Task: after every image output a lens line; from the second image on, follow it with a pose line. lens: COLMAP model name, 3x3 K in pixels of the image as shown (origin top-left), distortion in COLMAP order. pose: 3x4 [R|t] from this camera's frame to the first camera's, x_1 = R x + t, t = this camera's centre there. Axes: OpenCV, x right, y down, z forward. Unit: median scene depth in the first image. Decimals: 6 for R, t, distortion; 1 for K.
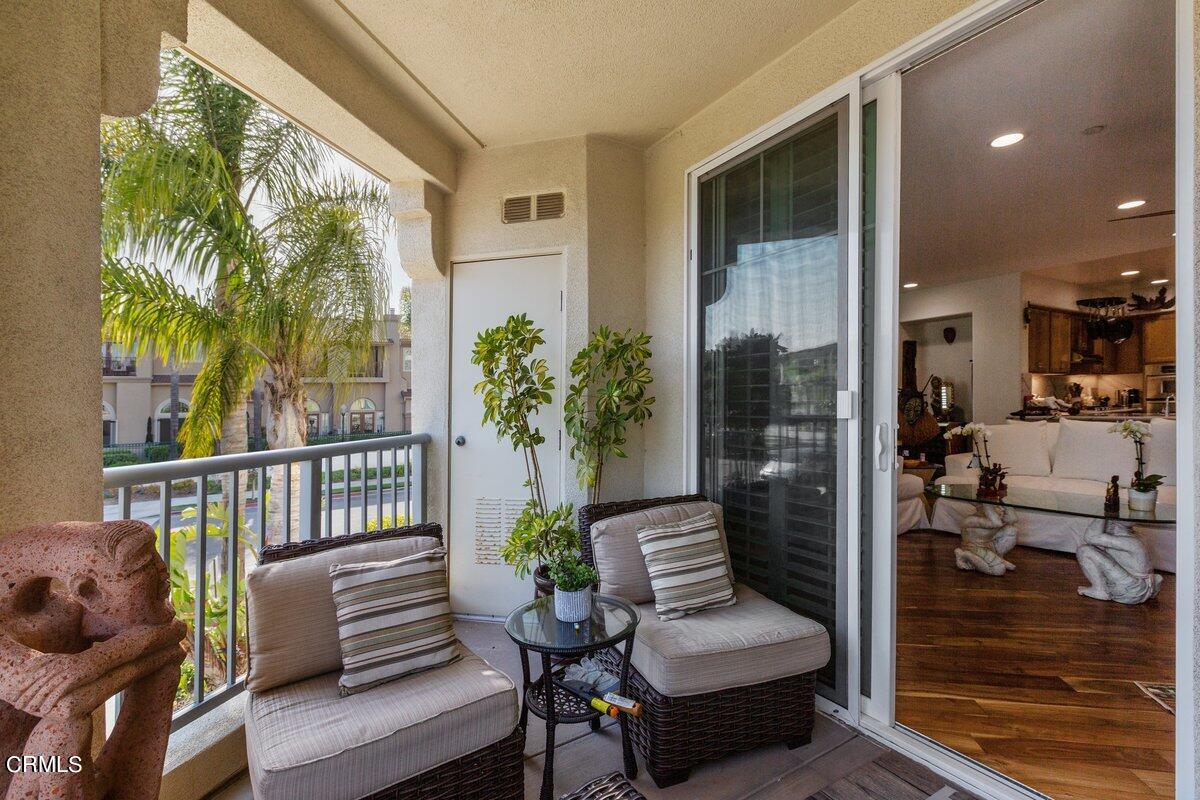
lens RADIAL K [[538.6, 0, 604.1], [0, 538.6, 408.2], [0, 0, 1]] dist [-0.001705, -0.000726]
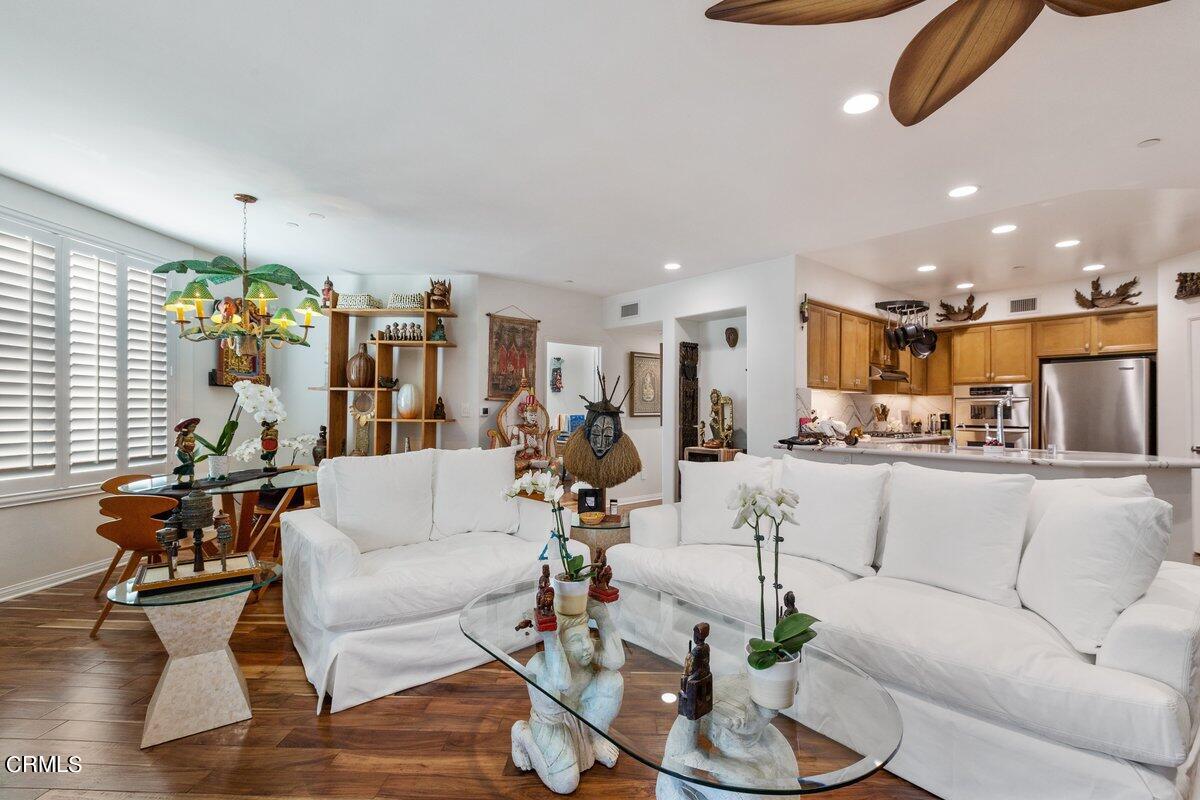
lens RADIAL K [[538.6, 0, 604.1], [0, 538.6, 408.2], [0, 0, 1]] dist [-0.001705, -0.000726]
pose [[0.986615, 0.031609, 0.159973, 0.329021], [-0.028558, 0.999364, -0.021341, -0.010383], [-0.160545, 0.016487, 0.986891, 0.249032]]
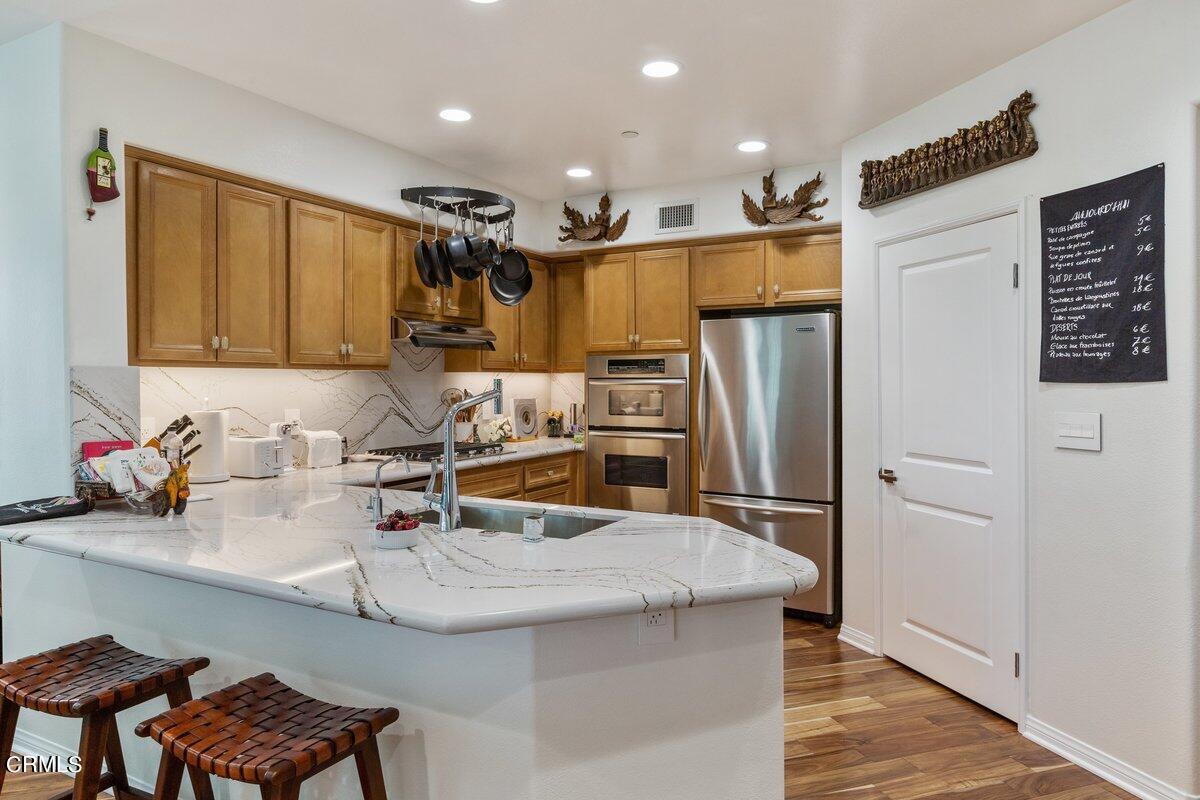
lens RADIAL K [[746.3, 0, 597.5], [0, 746.3, 382.6], [0, 0, 1]] dist [0.000709, -0.001196]
pose [[0.870369, 0.022924, 0.491866, 0.698143], [-0.014658, 0.999679, -0.020654, -0.043040], [-0.492182, 0.010767, 0.870426, 0.418725]]
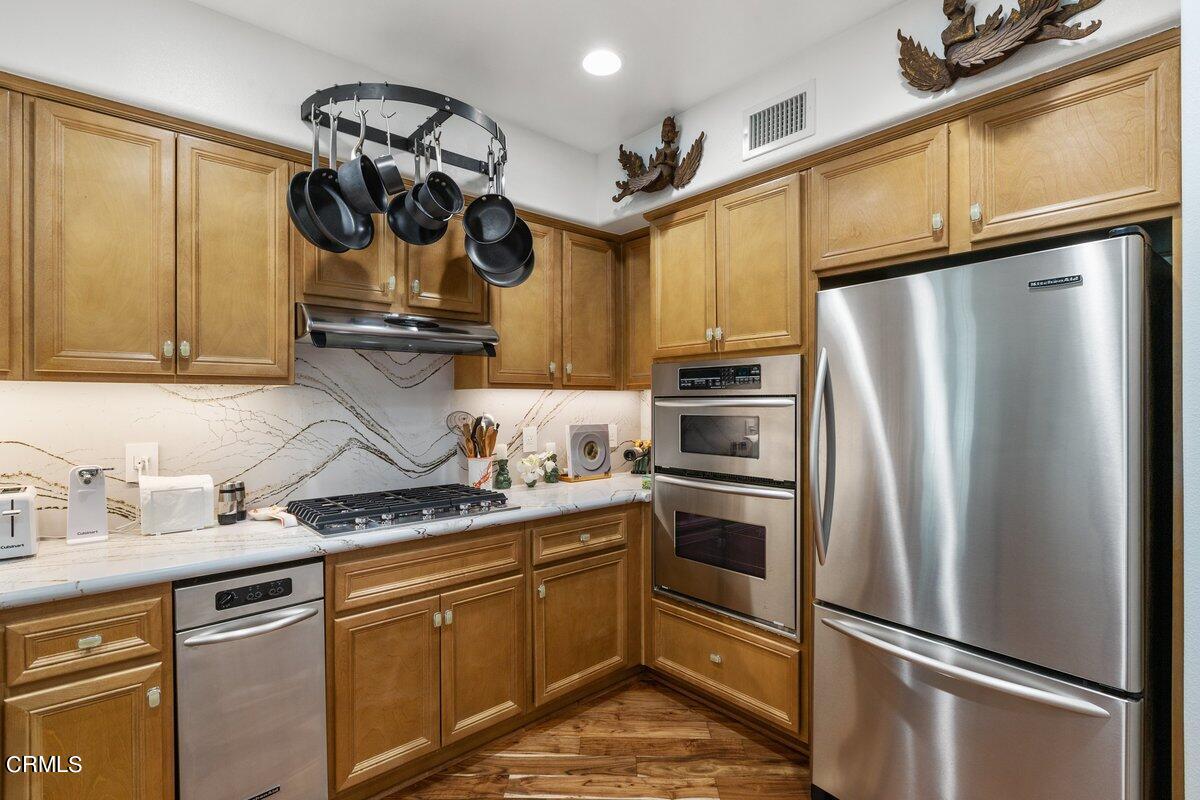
lens RADIAL K [[562.7, 0, 597.2], [0, 562.7, 401.8], [0, 0, 1]] dist [-0.011332, 0.000147]
pose [[0.985382, 0.023615, 0.168717, 0.929634], [-0.021191, 0.999645, -0.016159, -0.051526], [-0.169038, 0.012348, 0.985532, 0.673378]]
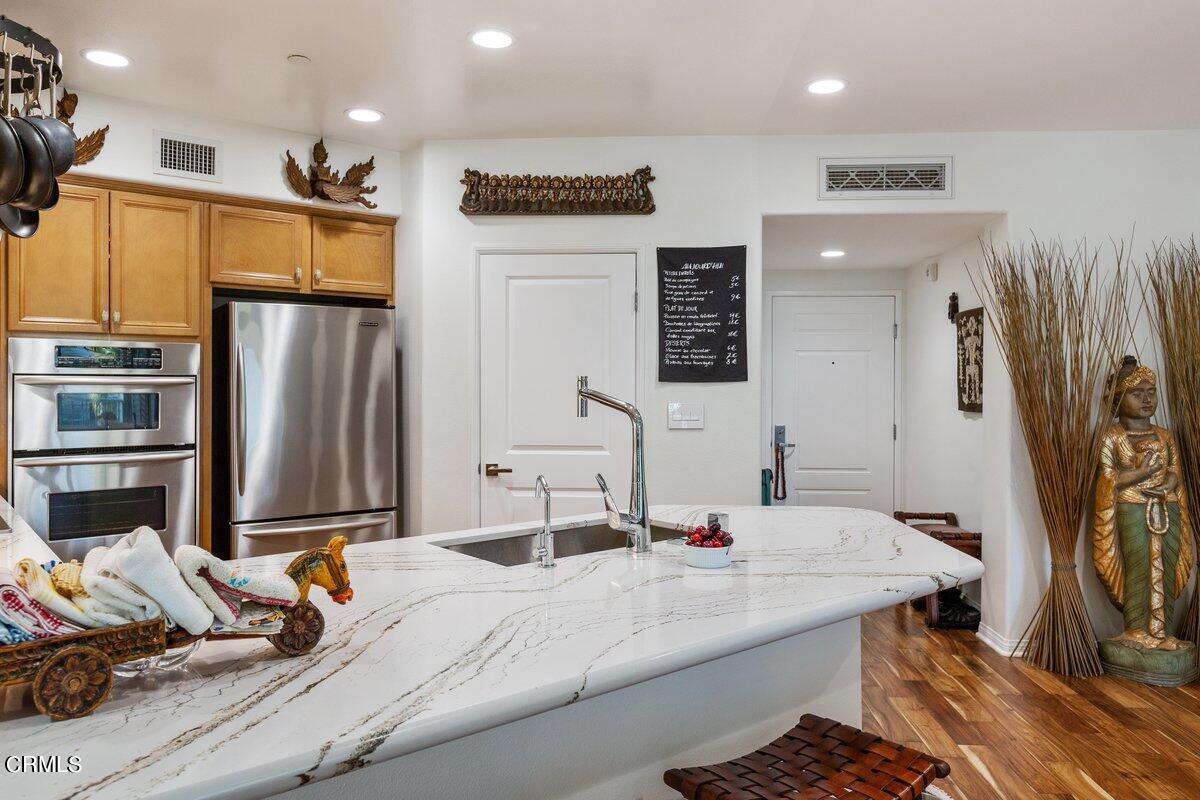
lens RADIAL K [[871.3, 0, 600.8], [0, 871.3, 382.1], [0, 0, 1]] dist [0.003149, 0.000264]
pose [[-0.146265, 0.029658, 0.988801, 0.493161], [0.014443, 0.999508, -0.027842, -0.038139], [-0.989140, 0.010208, -0.146622, 0.757712]]
